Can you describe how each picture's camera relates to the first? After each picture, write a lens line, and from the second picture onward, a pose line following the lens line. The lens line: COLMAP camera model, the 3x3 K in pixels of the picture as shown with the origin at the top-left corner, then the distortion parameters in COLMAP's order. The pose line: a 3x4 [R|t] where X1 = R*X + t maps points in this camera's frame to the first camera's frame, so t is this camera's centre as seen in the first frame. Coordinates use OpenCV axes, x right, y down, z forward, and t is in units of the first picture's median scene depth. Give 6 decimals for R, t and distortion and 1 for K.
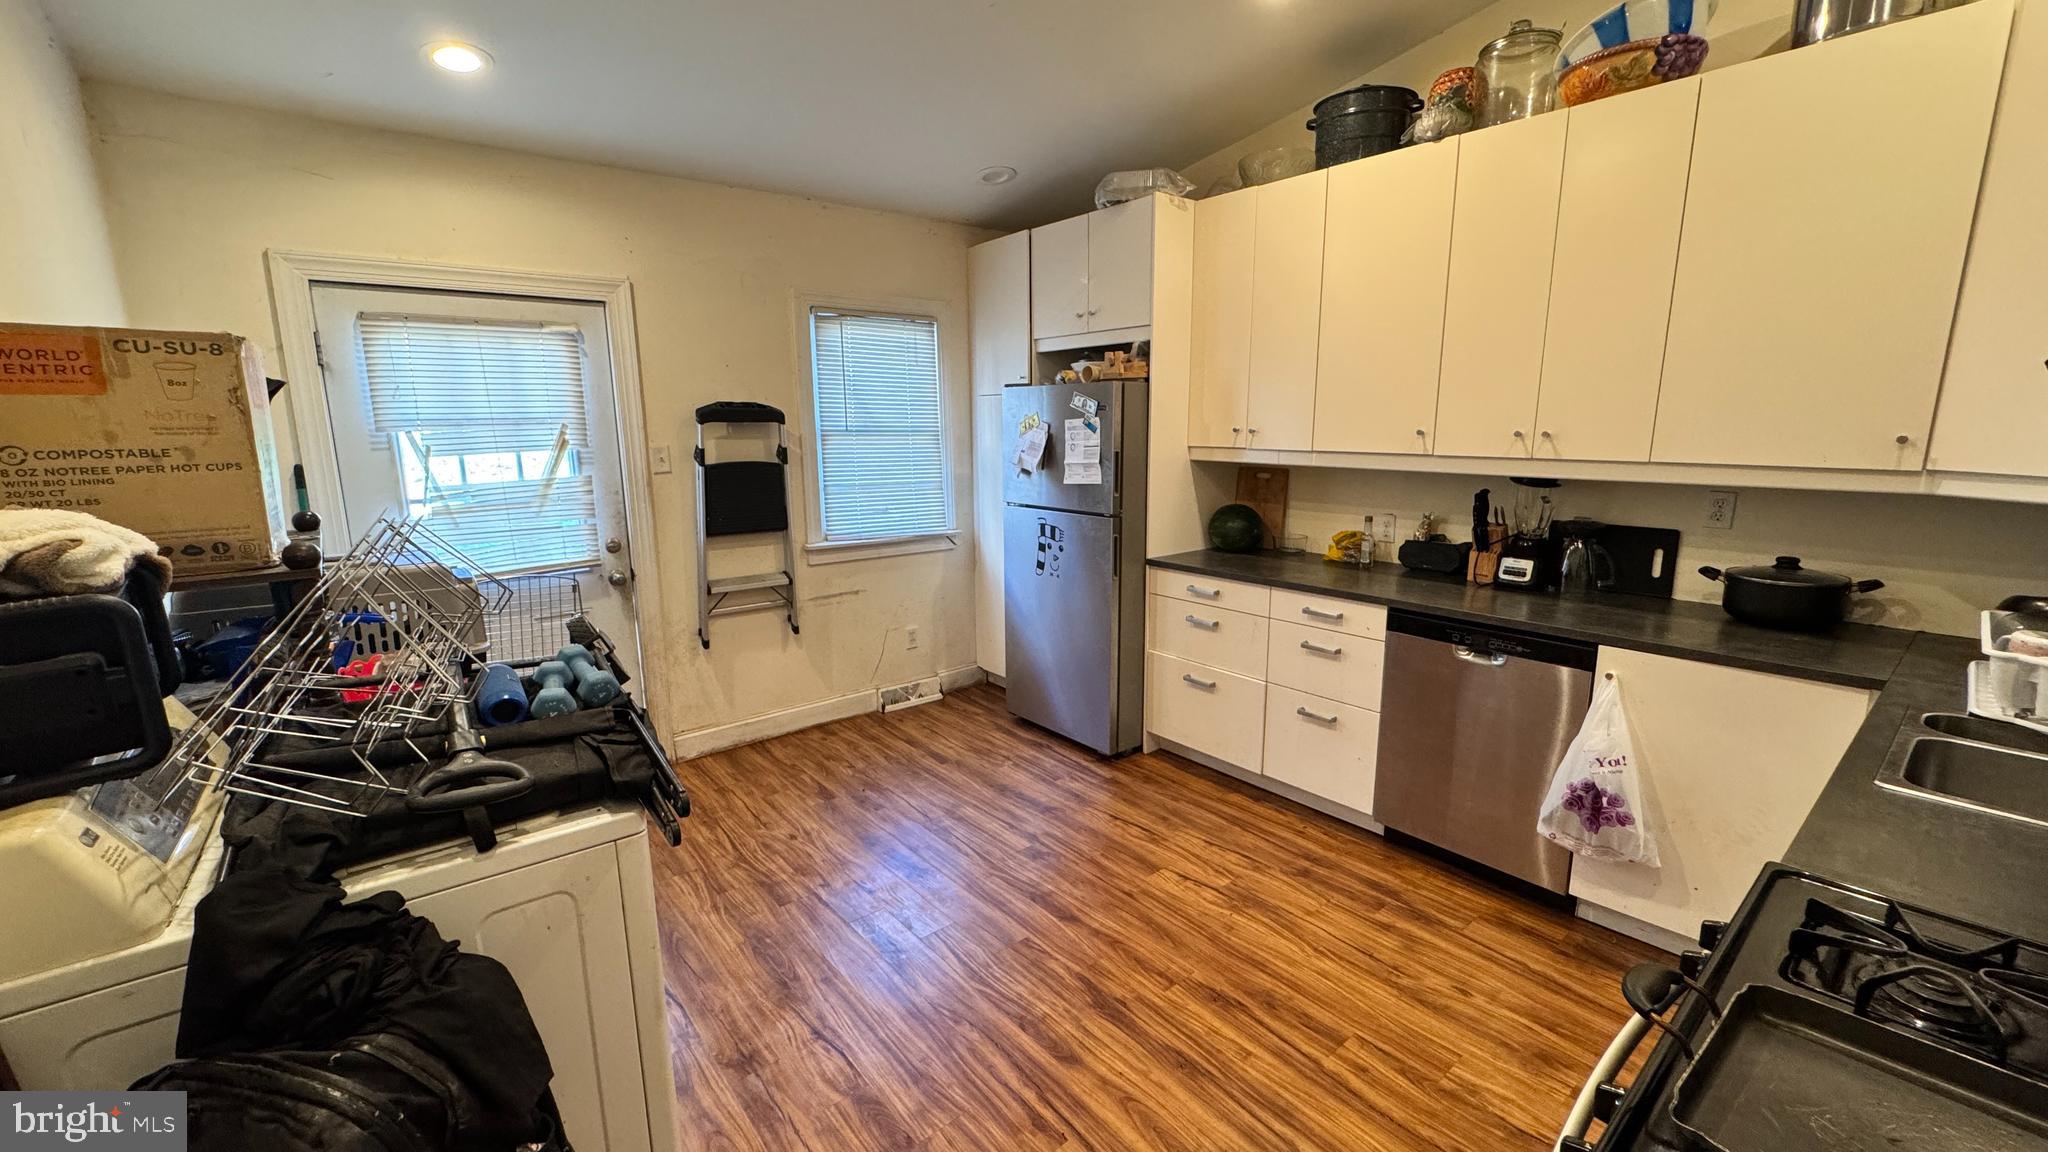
lens RADIAL K [[821.8, 0, 1030.0], [0, 821.8, 573.9], [0, 0, 1]] dist [-0.000982, 0.000385]
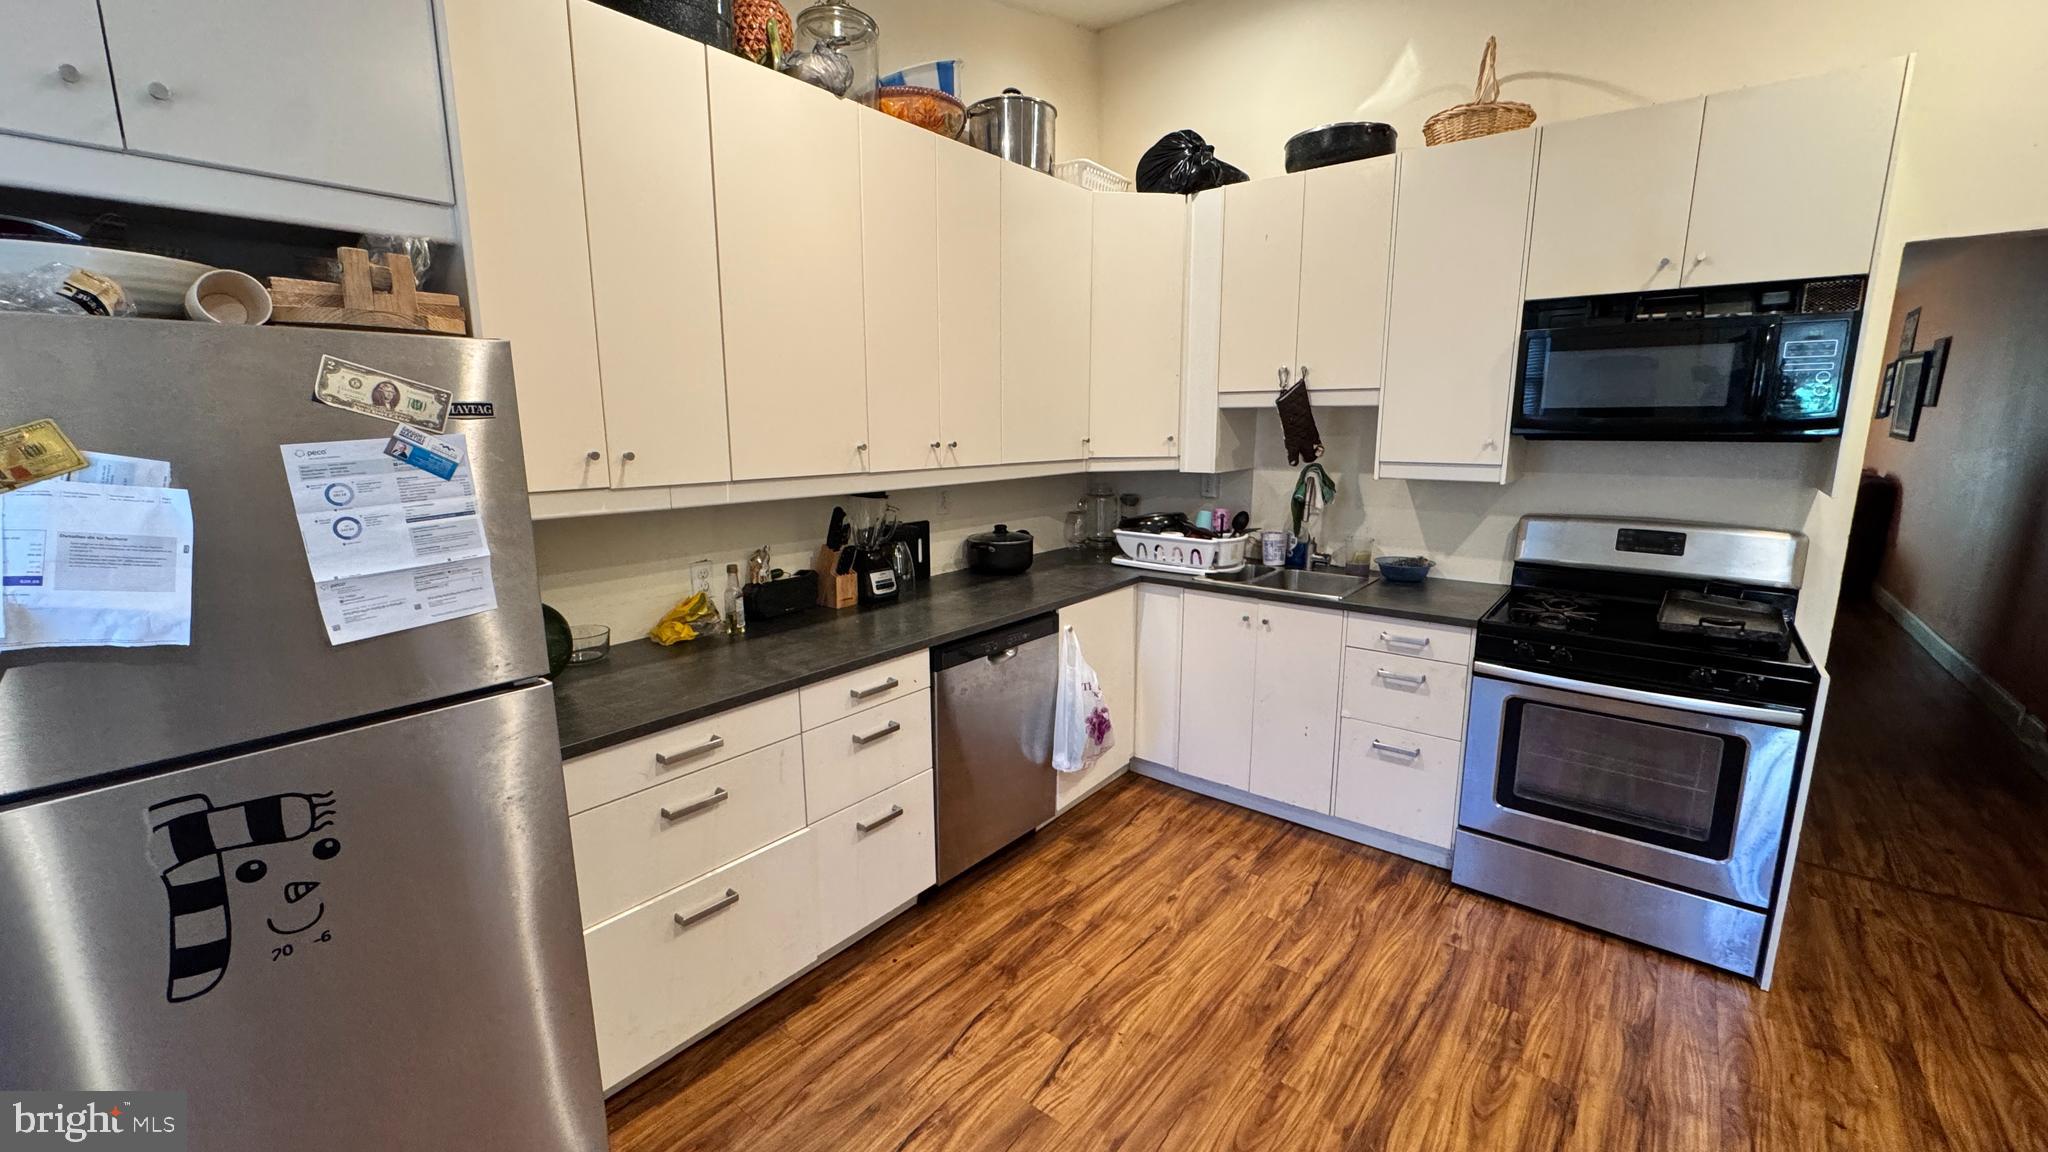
lens RADIAL K [[821.8, 0, 1014.5], [0, 821.8, 578.6], [0, 0, 1]] dist [-0.000982, 0.000385]
pose [[-0.200851, -0.177420, 0.963422, -0.477998], [0.190588, 0.957594, 0.216080, -0.234867], [-0.960903, 0.227016, -0.158520, 1.219612]]
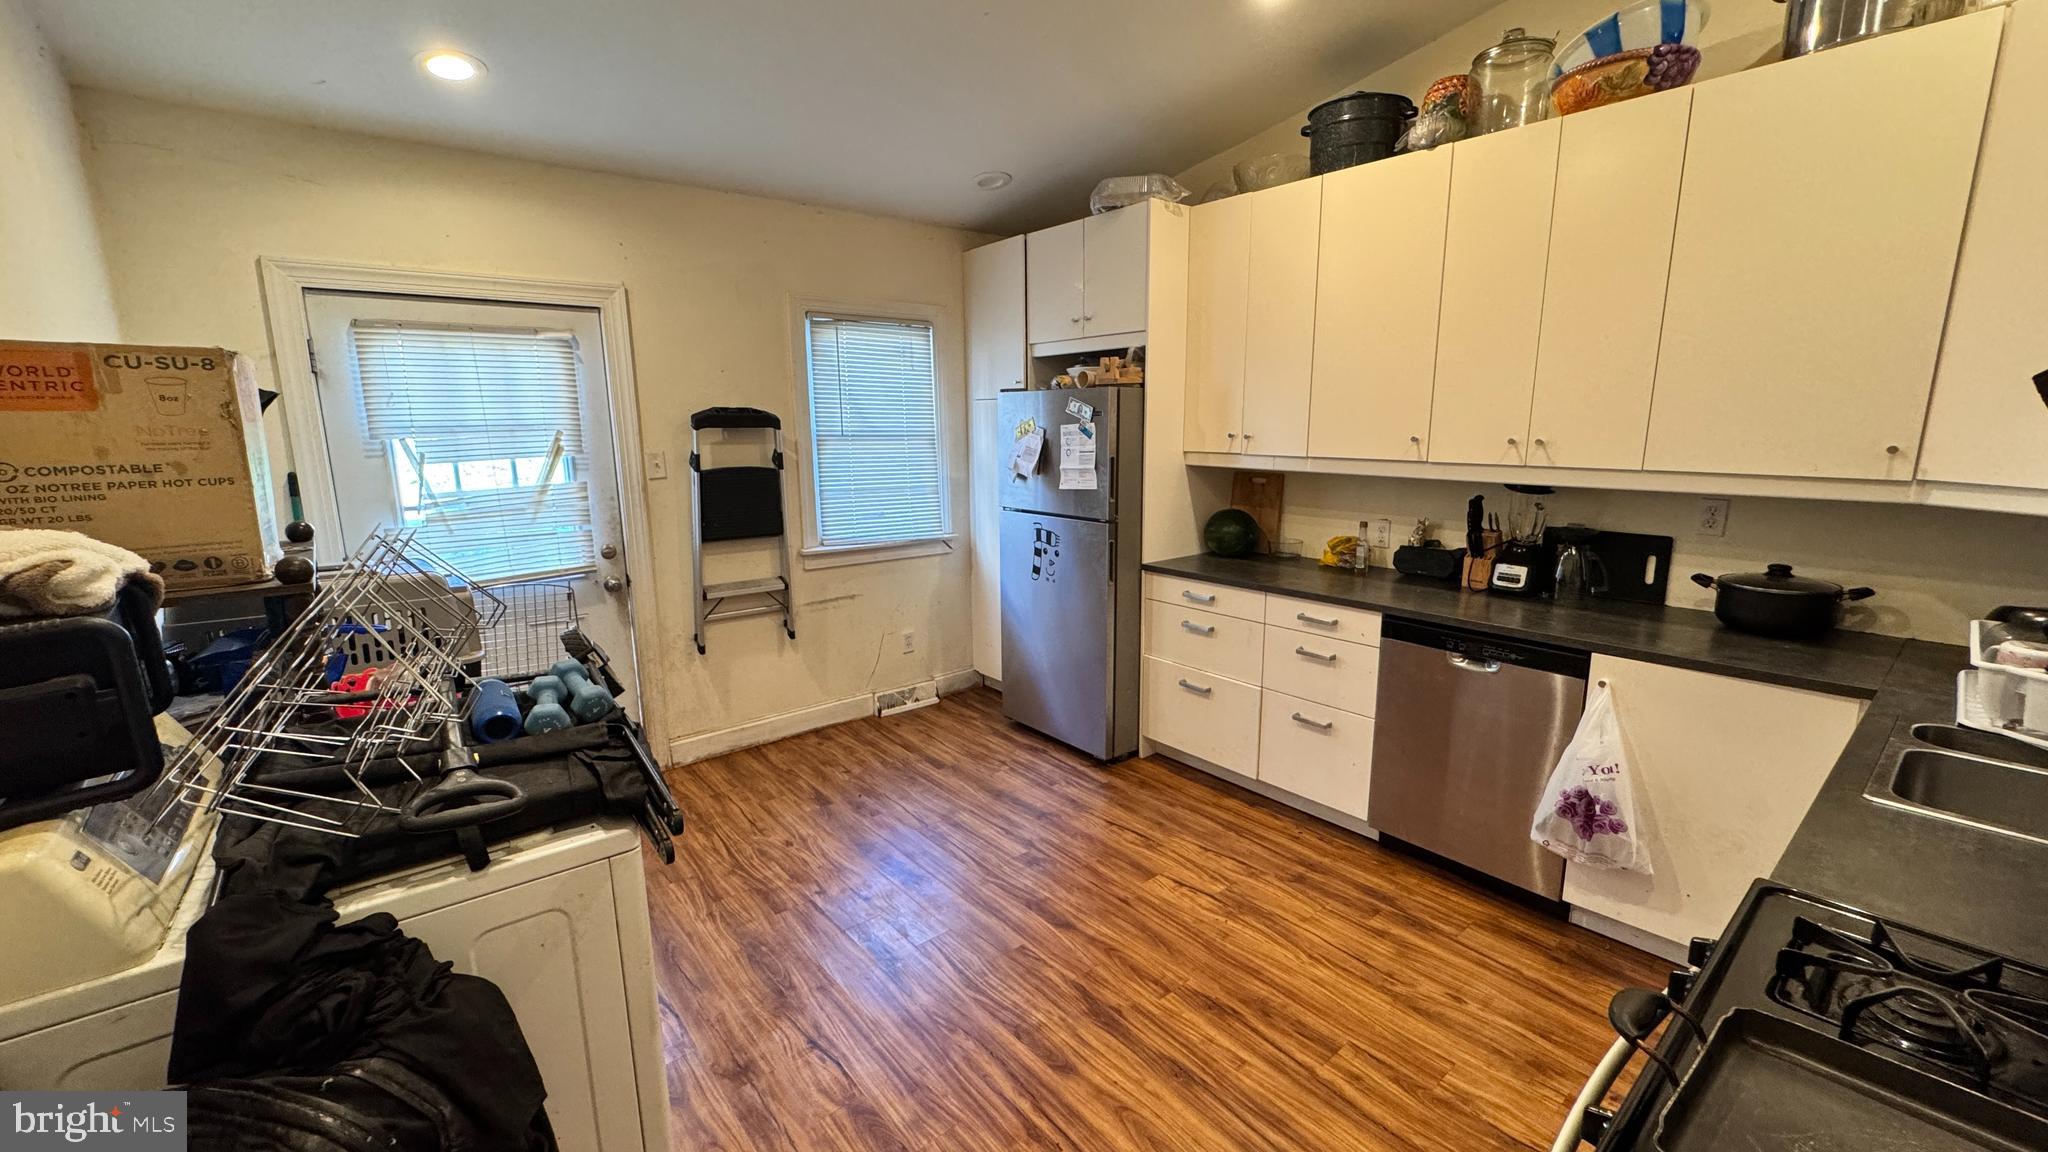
lens RADIAL K [[821.8, 0, 1030.0], [0, 821.8, 574.2], [0, 0, 1]] dist [-0.000982, 0.000385]
pose [[0.999993, -0.001230, 0.003396, 0.002610], [0.001227, 0.999999, 0.001033, -0.010858], [-0.003398, -0.001028, 0.999994, -0.001070]]
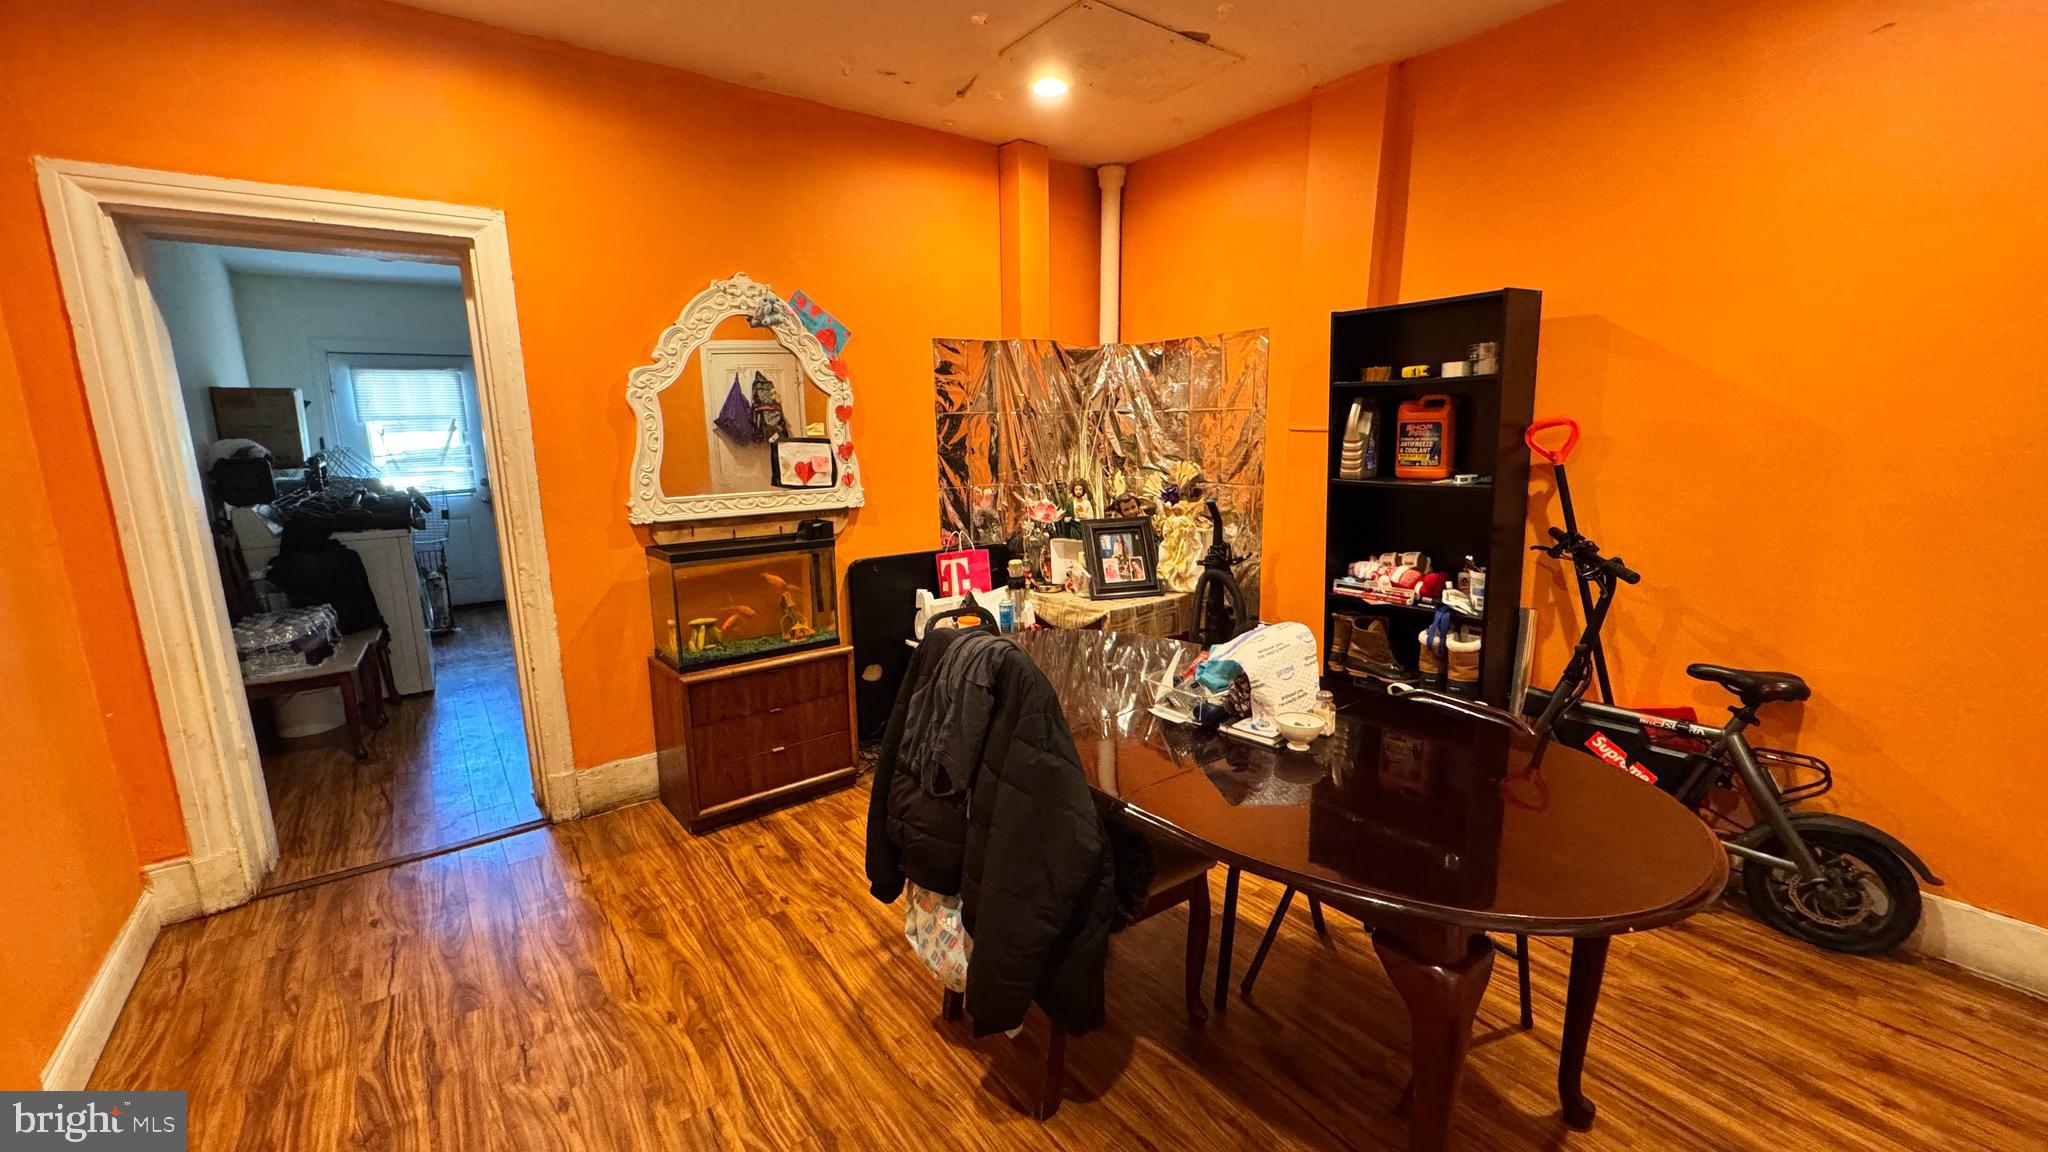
lens RADIAL K [[821.8, 0, 1008.6], [0, 821.8, 577.1], [0, 0, 1]] dist [-0.000982, 0.000385]
pose [[0.998268, -0.000946, -0.058827, 1.152790], [-0.000270, 0.999787, -0.020657, 0.311474], [0.058834, 0.020637, 0.998054, -1.154546]]
